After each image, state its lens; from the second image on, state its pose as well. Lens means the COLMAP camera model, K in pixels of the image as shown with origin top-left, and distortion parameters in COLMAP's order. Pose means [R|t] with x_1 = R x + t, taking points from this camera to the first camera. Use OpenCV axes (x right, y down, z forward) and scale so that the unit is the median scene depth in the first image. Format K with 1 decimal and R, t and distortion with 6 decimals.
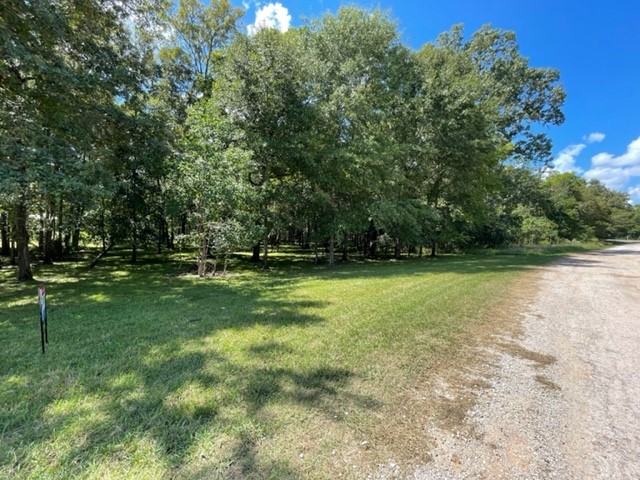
lens RADIAL K [[261.3, 0, 319.8], [0, 261.3, 238.9], [0, 0, 1]] dist [-0.000861, -0.000058]
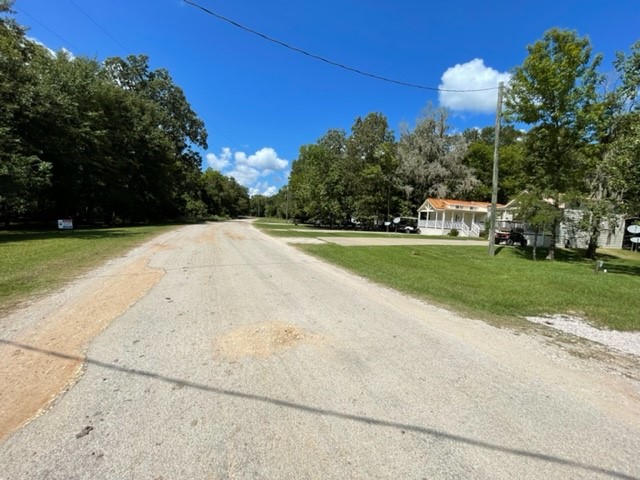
lens RADIAL K [[261.3, 0, 318.6], [0, 261.3, 240.2], [0, 0, 1]] dist [-0.000861, -0.000058]
pose [[0.452415, -0.056697, 0.890003, -0.289665], [-0.036597, 0.995956, 0.082049, 0.001562], [-0.891056, -0.069692, 0.448511, -0.433506]]
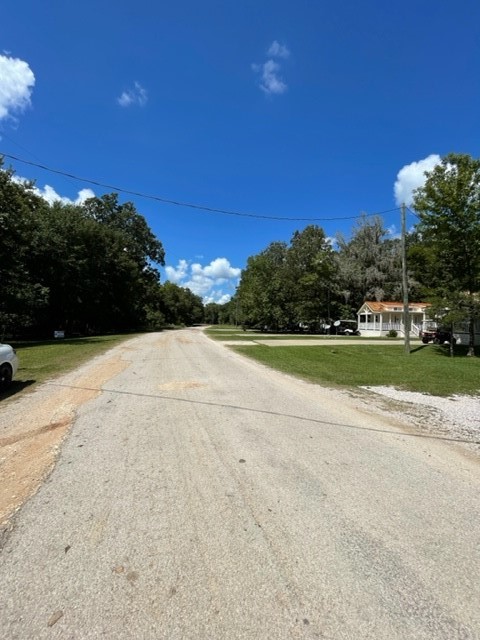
lens RADIAL K [[261.3, 0, 239.8], [0, 261.3, 325.2], [0, 0, 1]] dist [-0.000861, -0.000058]
pose [[0.559928, -0.000318, 0.828541, -0.344101], [-0.006738, 0.999965, 0.004937, 0.001056], [-0.828514, -0.008347, 0.559906, -0.510230]]
